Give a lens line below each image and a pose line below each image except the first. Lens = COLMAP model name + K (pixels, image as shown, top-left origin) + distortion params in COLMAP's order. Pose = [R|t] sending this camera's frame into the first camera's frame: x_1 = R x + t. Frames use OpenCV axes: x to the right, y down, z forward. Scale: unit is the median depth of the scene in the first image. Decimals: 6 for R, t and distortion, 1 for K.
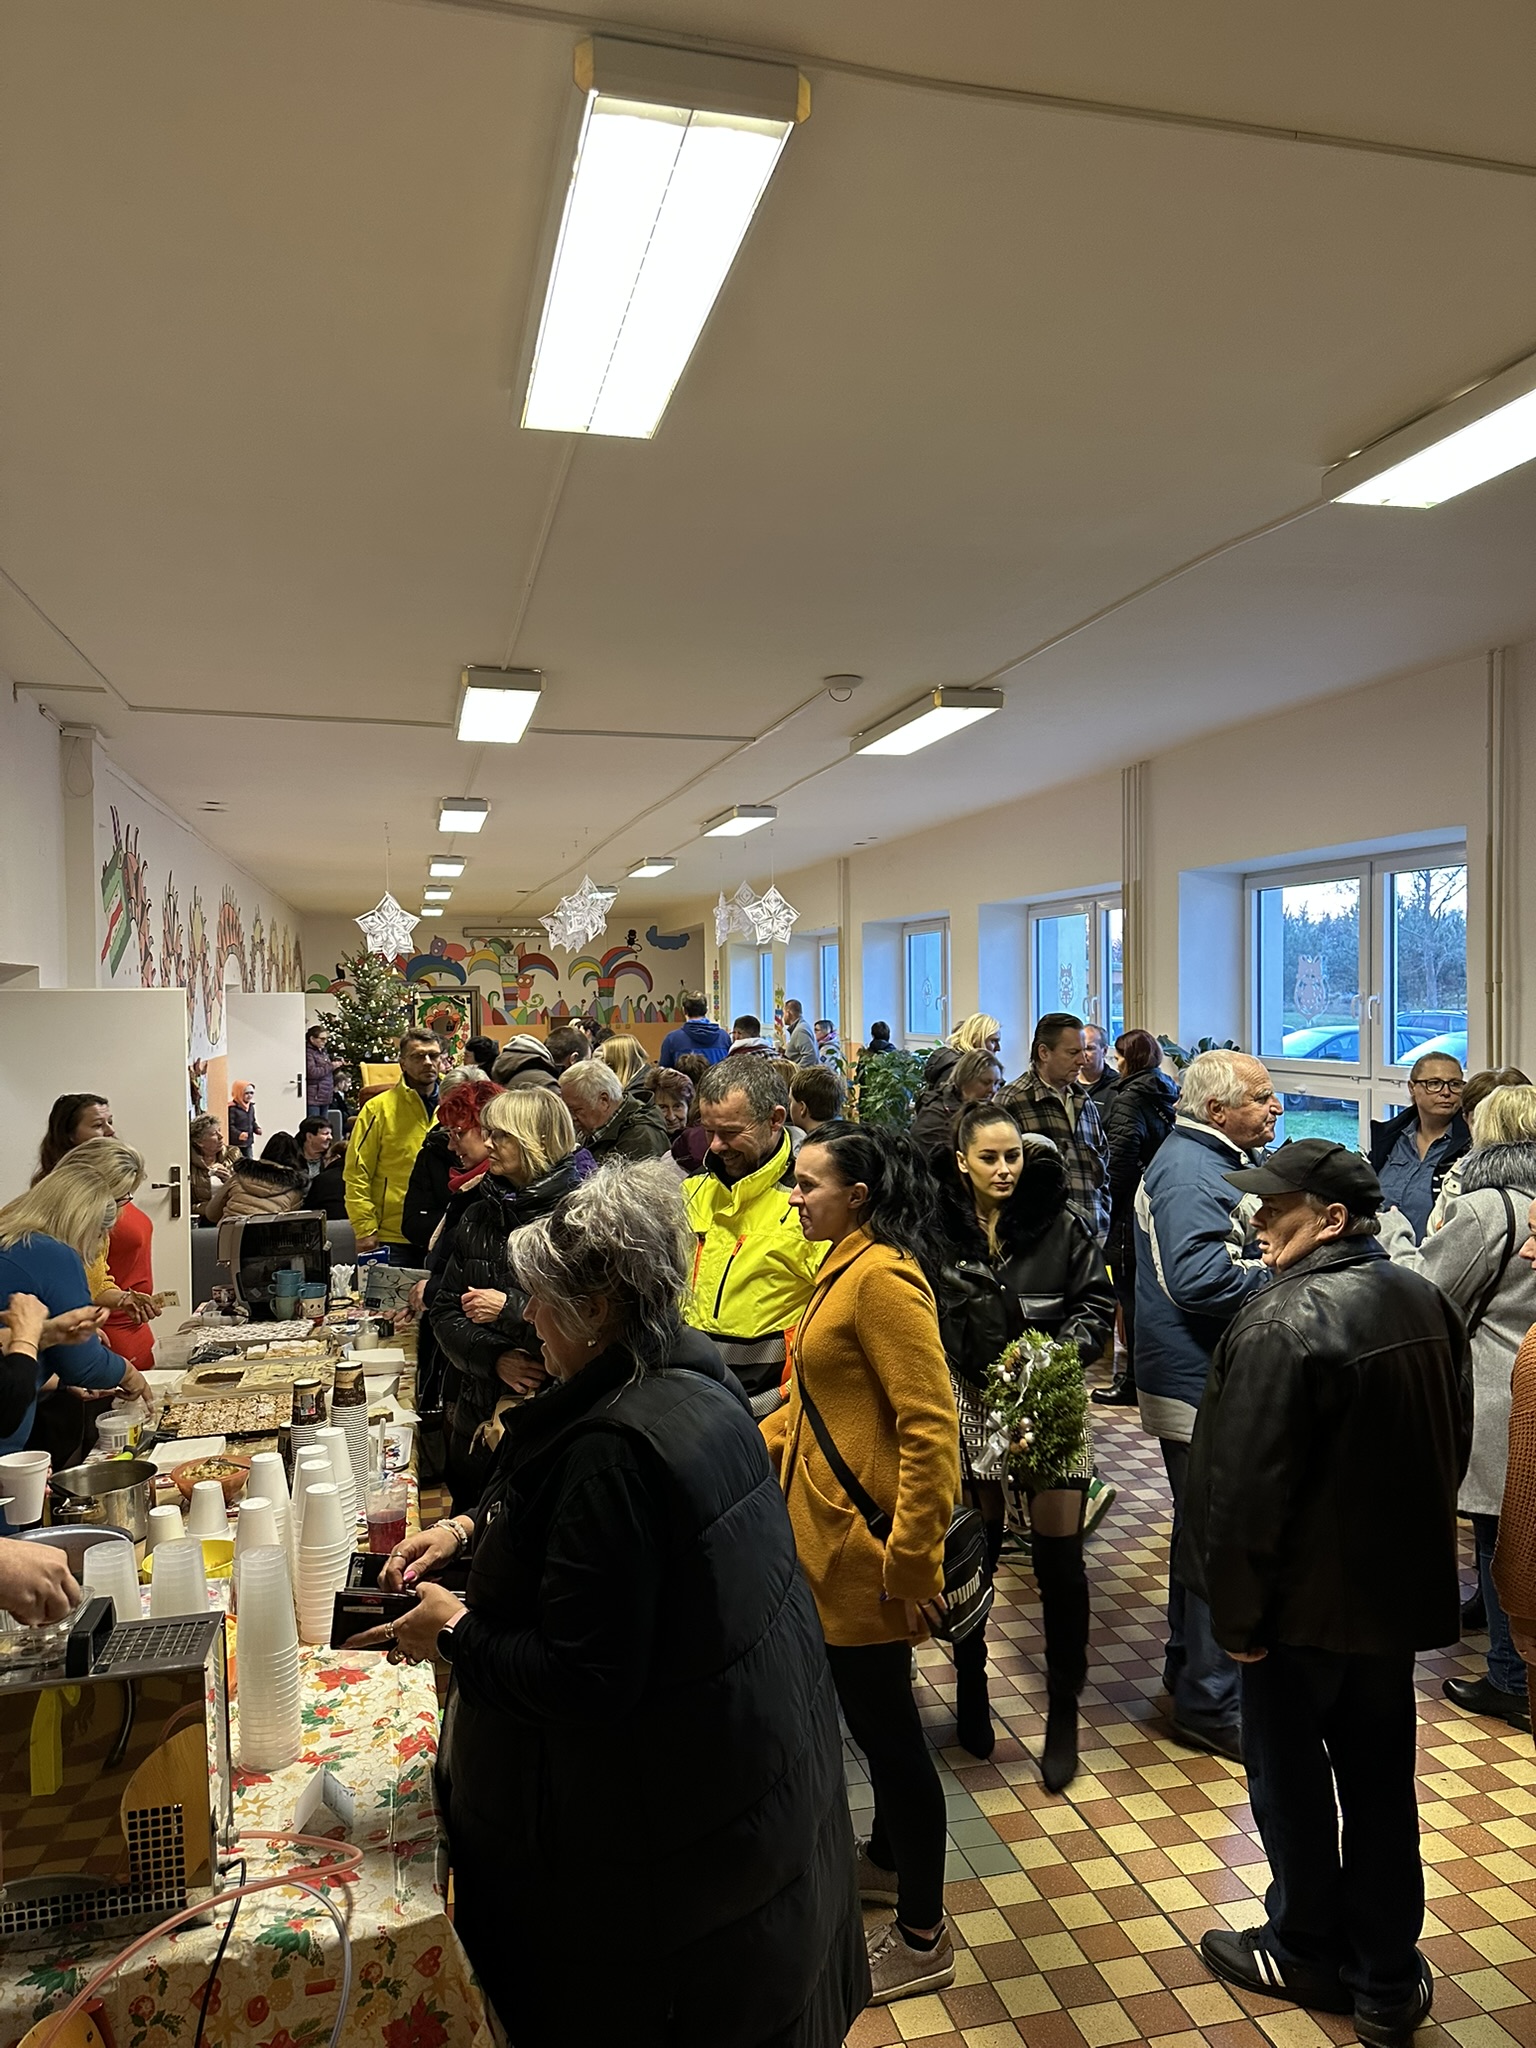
lens RADIAL K [[1458.9, 0, 774.5], [0, 1458.9, 1023.5], [0, 0, 1]] dist [0.005177, -0.010759]
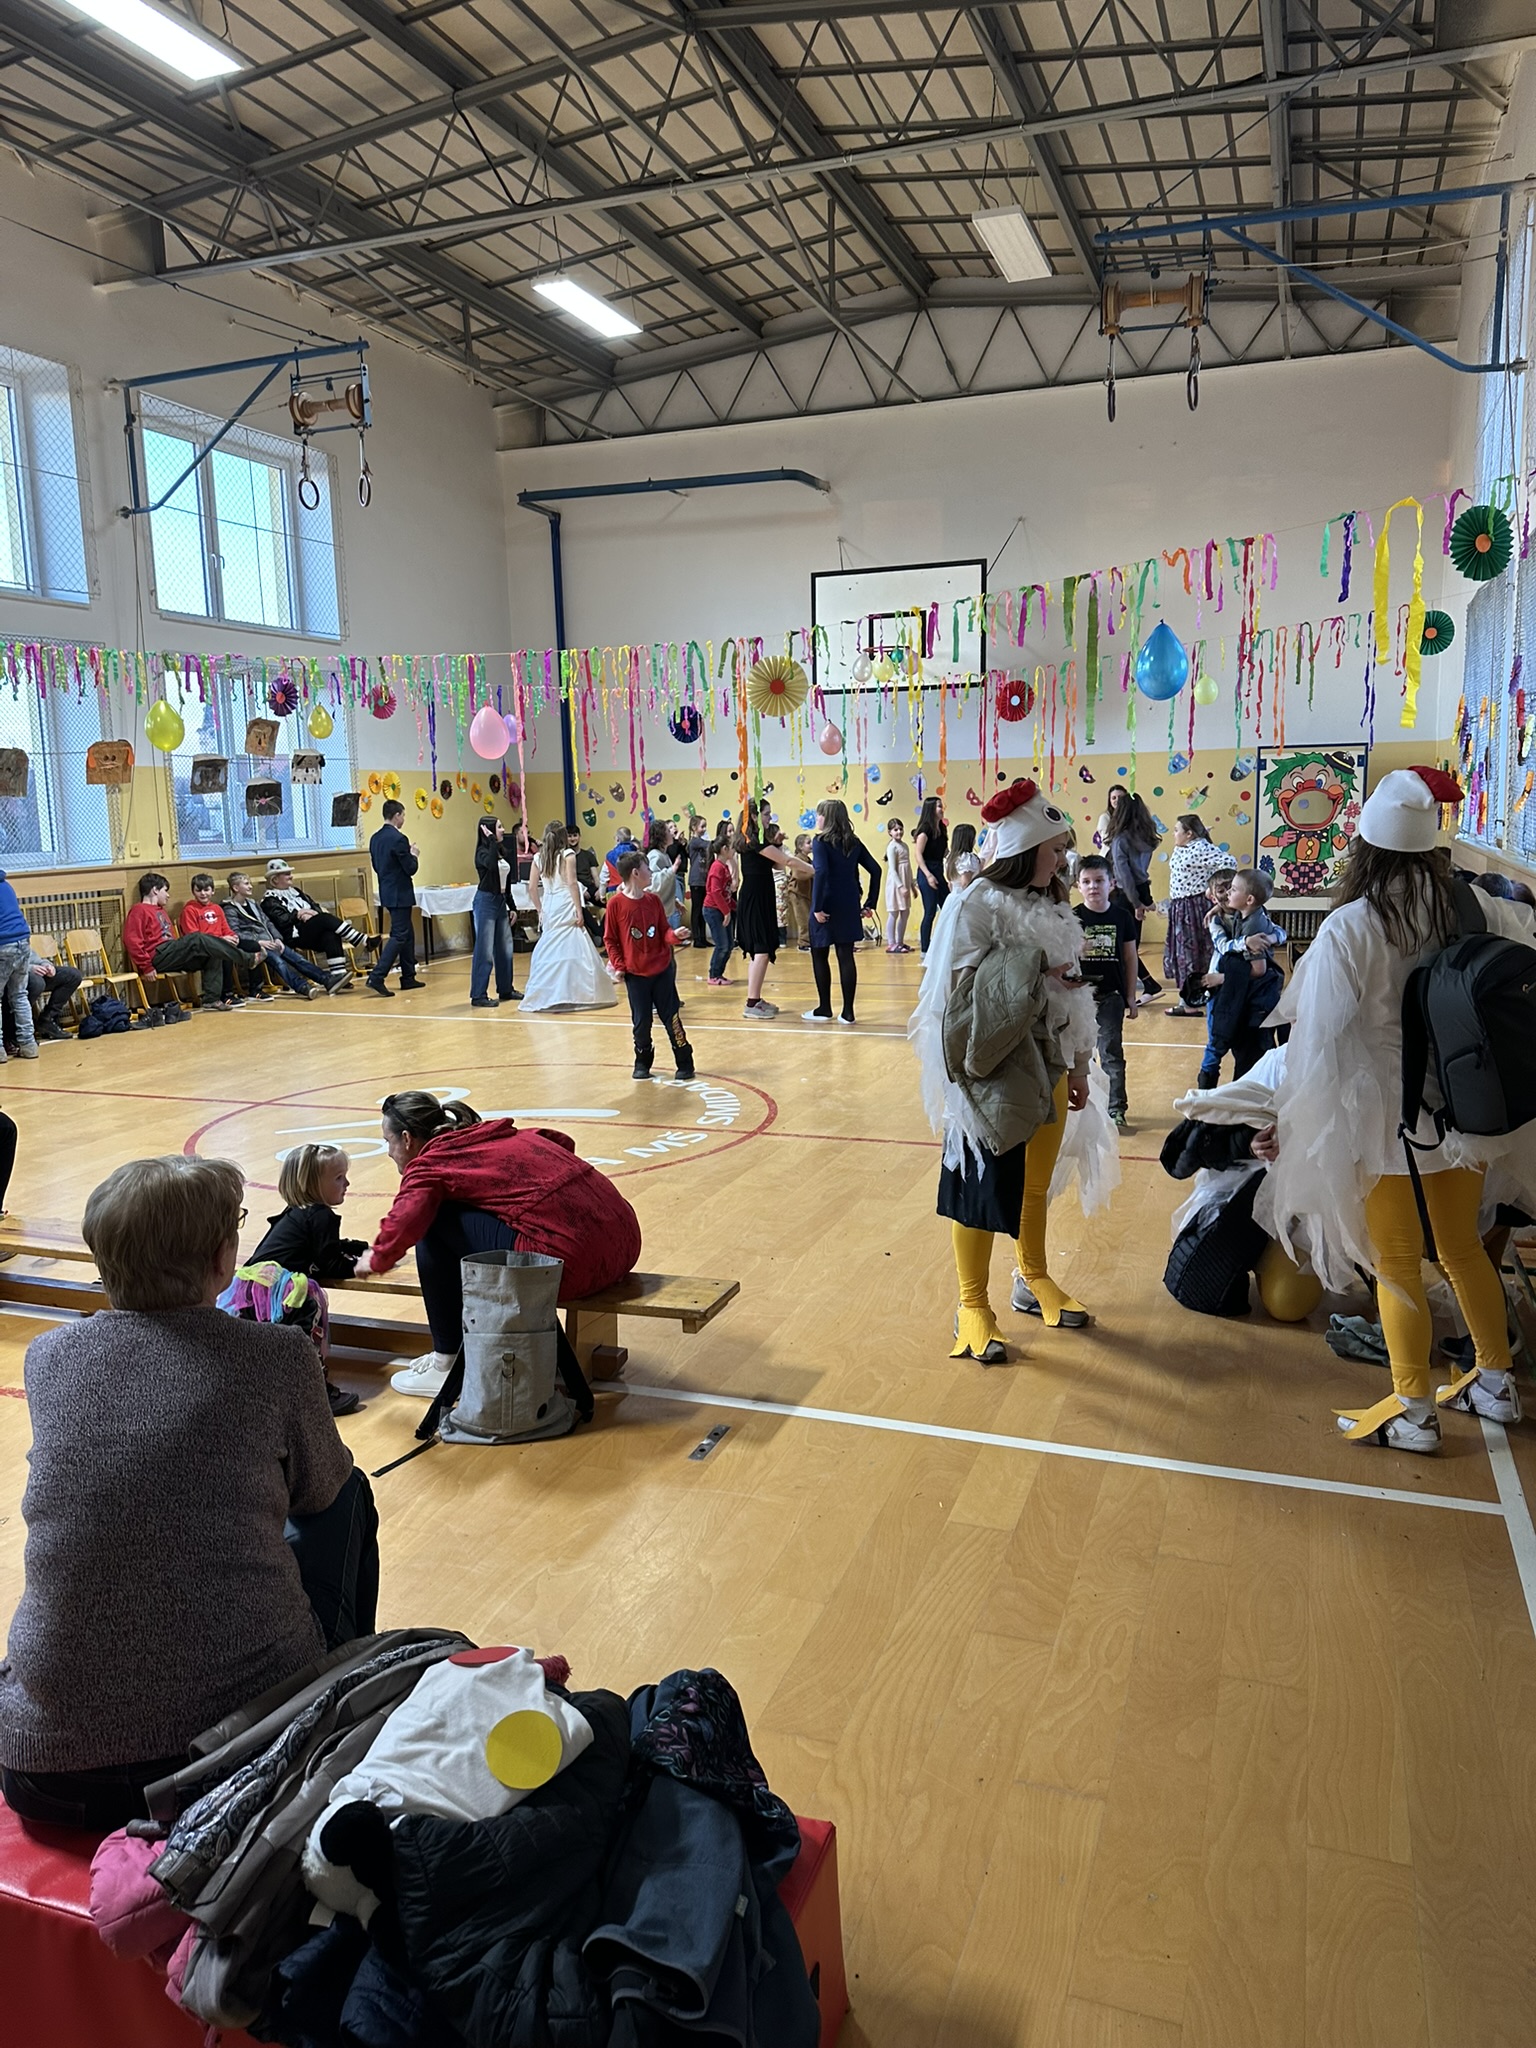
lens RADIAL K [[1458.9, 0, 781.7], [0, 1458.9, 1076.7], [0, 0, 1]] dist [0.005177, -0.010759]
pose [[0.830348, 0.103397, -0.547569, -0.113187], [-0.005556, 0.984122, 0.177405, 0.006744], [0.557218, -0.144266, 0.817738, 0.597672]]
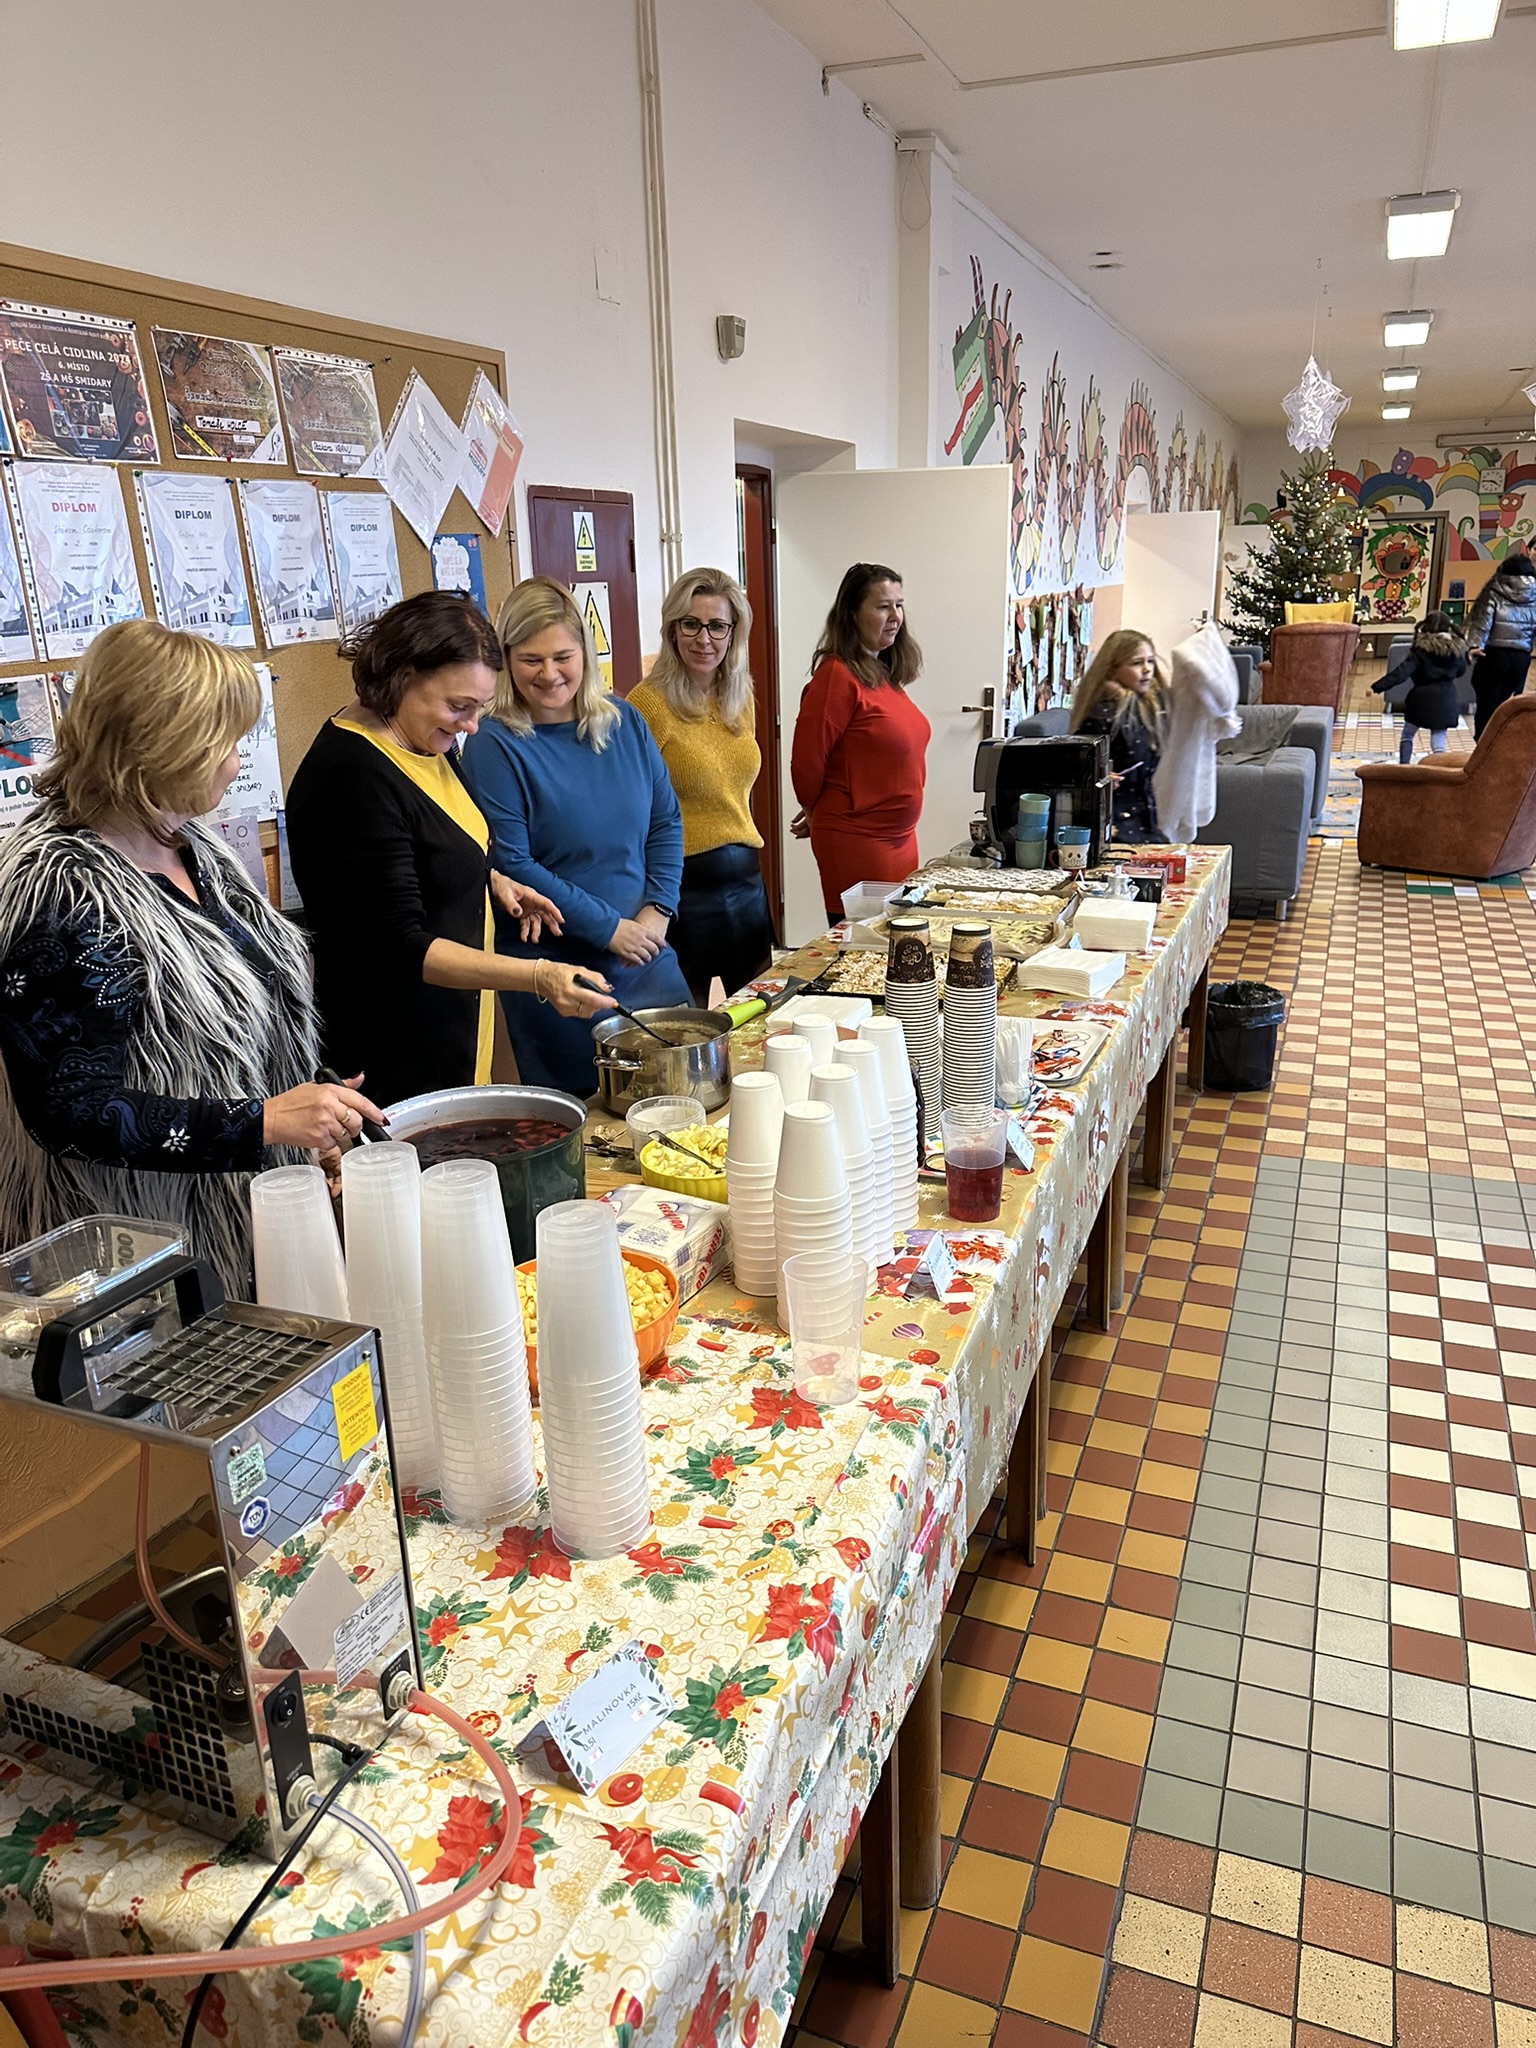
lens RADIAL K [[1458.9, 0, 771.0], [0, 1458.9, 1022.6], [0, 0, 1]] dist [0.005177, -0.010759]
pose [[0.806584, 0.169669, -0.566246, 0.004040], [-0.001023, 0.958320, 0.285694, 0.022622], [0.591119, -0.229857, 0.773139, 0.111353]]
